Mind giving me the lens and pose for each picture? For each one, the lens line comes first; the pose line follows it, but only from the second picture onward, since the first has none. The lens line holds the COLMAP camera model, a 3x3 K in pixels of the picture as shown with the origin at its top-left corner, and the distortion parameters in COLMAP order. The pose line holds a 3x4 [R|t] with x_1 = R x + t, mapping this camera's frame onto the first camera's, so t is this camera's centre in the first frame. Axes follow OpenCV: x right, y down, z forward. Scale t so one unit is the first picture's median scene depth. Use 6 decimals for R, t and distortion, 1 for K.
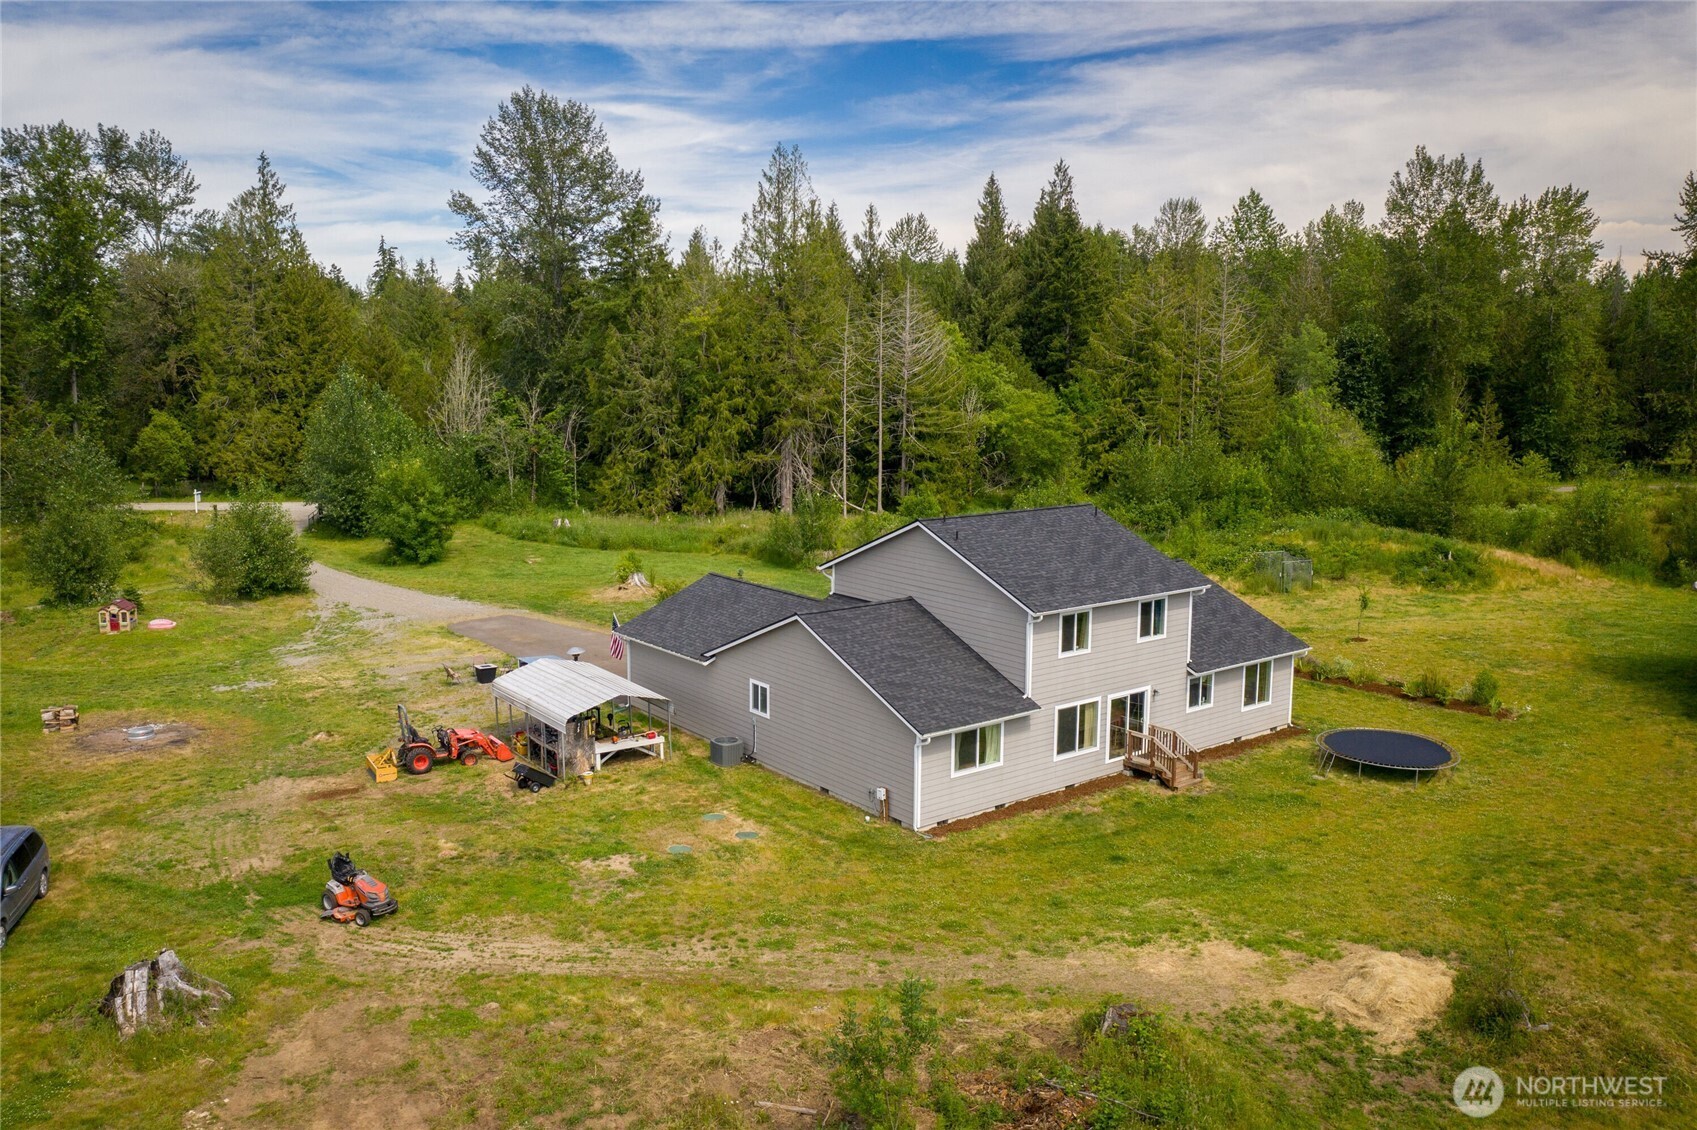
lens RADIAL K [[1324.6, 0, 843.6], [0, 1324.6, 563.8], [0, 0, 1]] dist [-0.003870, -0.004664]
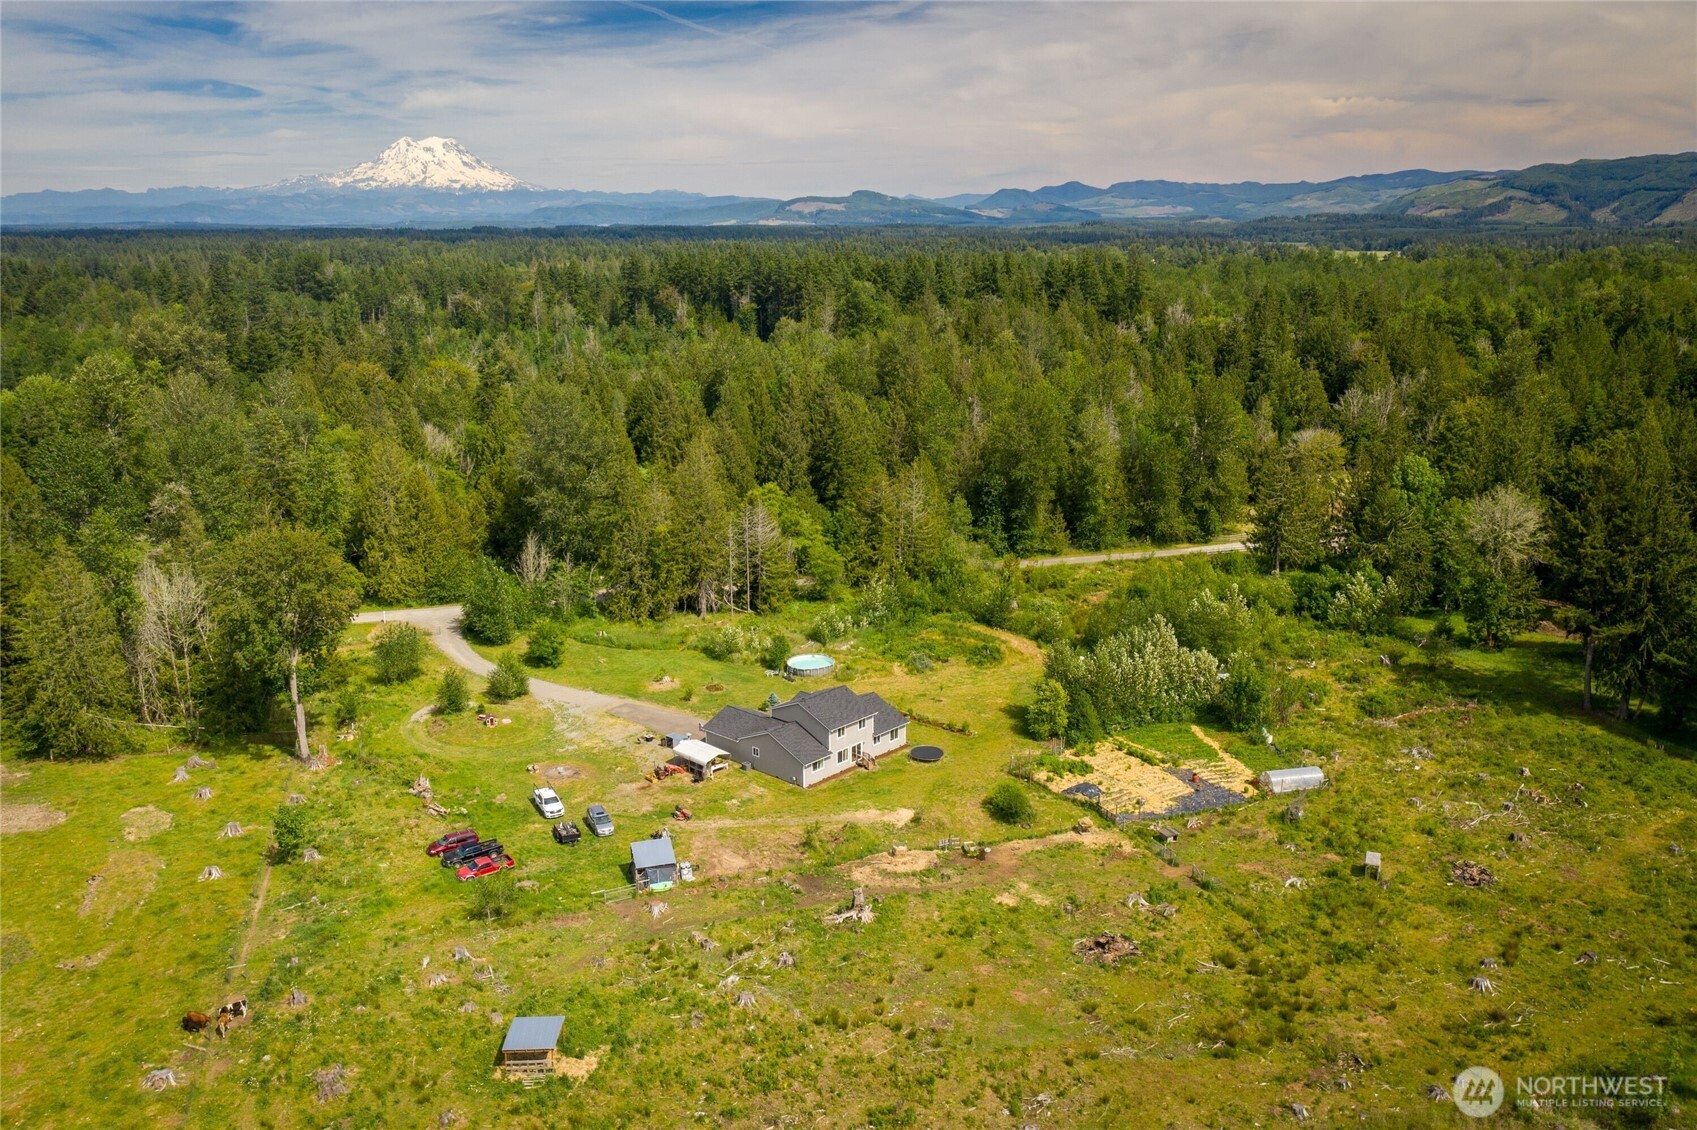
lens RADIAL K [[1324.6, 0, 851.2], [0, 1324.6, 564.0], [0, 0, 1]] dist [-0.003870, -0.004664]
pose [[0.984589, -0.045541, 0.168852, -0.344408], [0.029959, 0.995149, 0.093708, -0.645343], [-0.172300, -0.087206, 0.981177, -2.220846]]
